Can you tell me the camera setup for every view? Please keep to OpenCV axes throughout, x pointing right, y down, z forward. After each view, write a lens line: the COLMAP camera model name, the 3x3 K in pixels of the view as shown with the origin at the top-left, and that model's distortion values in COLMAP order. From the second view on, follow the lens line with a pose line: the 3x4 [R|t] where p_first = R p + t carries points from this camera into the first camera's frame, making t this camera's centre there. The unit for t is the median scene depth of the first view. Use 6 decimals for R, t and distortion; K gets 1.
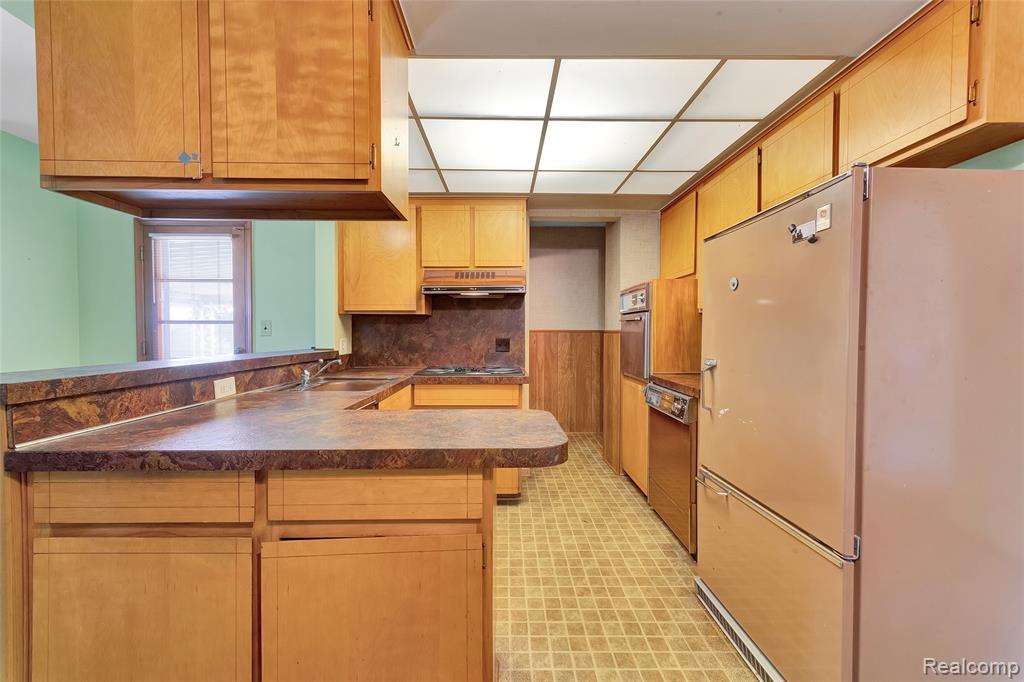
lens RADIAL K [[399.8, 0, 511.6], [0, 399.8, 338.3], [0, 0, 1]] dist [0.007771, -0.000116]
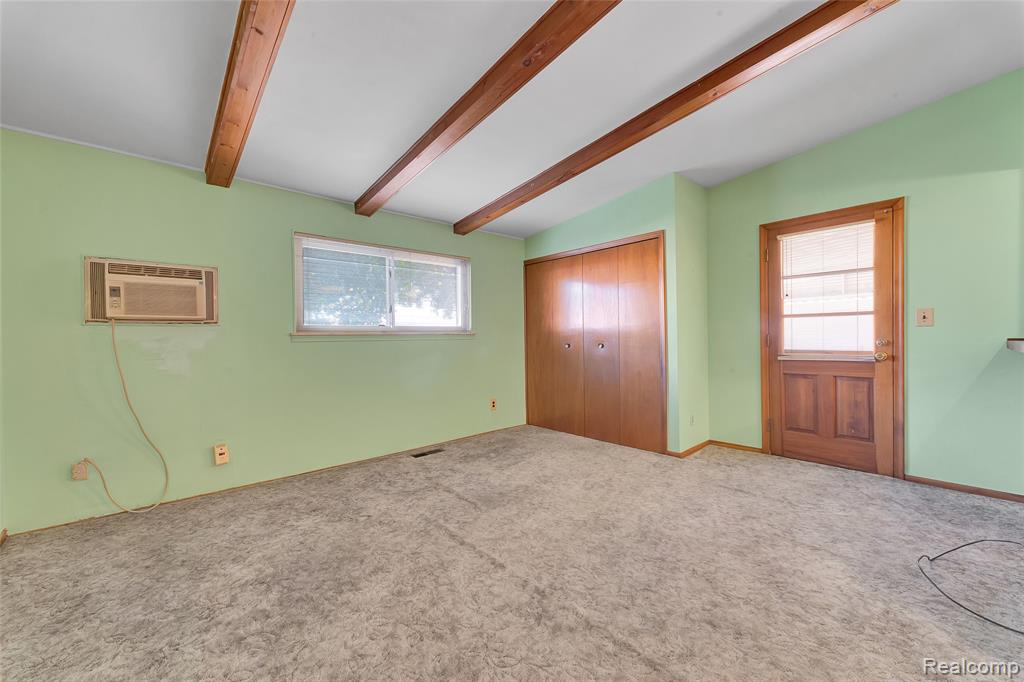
lens RADIAL K [[399.8, 0, 509.5], [0, 399.8, 337.0], [0, 0, 1]] dist [0.011468, 0.000237]
pose [[0.659803, -0.007156, -0.751404, -0.964651], [0.000385, 0.999958, -0.009185, 0.045533], [0.751438, 0.005771, 0.659778, -0.468729]]
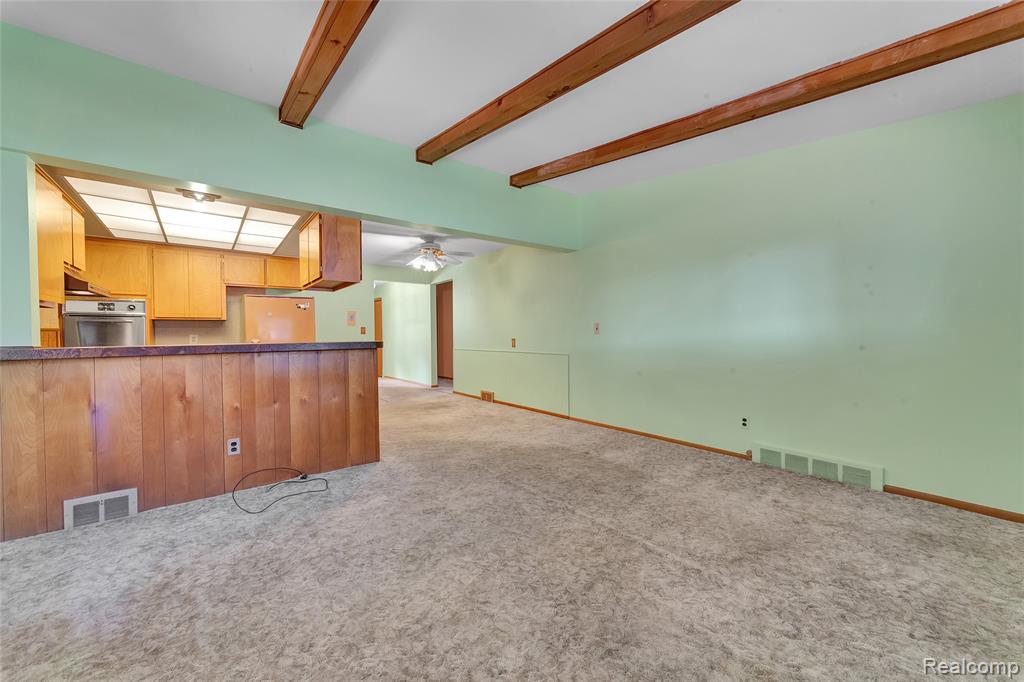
lens RADIAL K [[399.8, 0, 511.6], [0, 399.8, 338.3], [0, 0, 1]] dist [0.007771, -0.000116]
pose [[-0.601554, -0.001452, 0.798831, -2.615308], [0.024238, 0.999505, 0.020069, 0.026462], [-0.798464, 0.031435, -0.601221, 1.161239]]
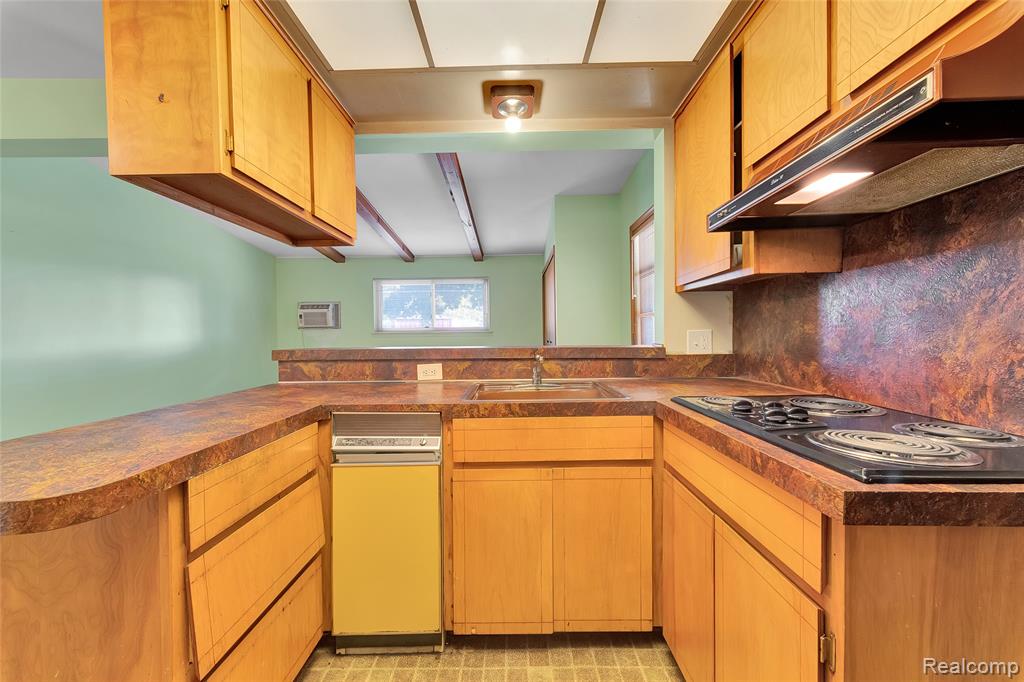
lens RADIAL K [[399.8, 0, 511.6], [0, 399.8, 338.3], [0, 0, 1]] dist [0.007771, -0.000116]
pose [[-0.017599, 0.012243, -0.999770, 0.390293], [-0.005170, 0.999911, 0.012335, 0.012431], [0.999832, 0.005386, -0.017534, 1.192649]]
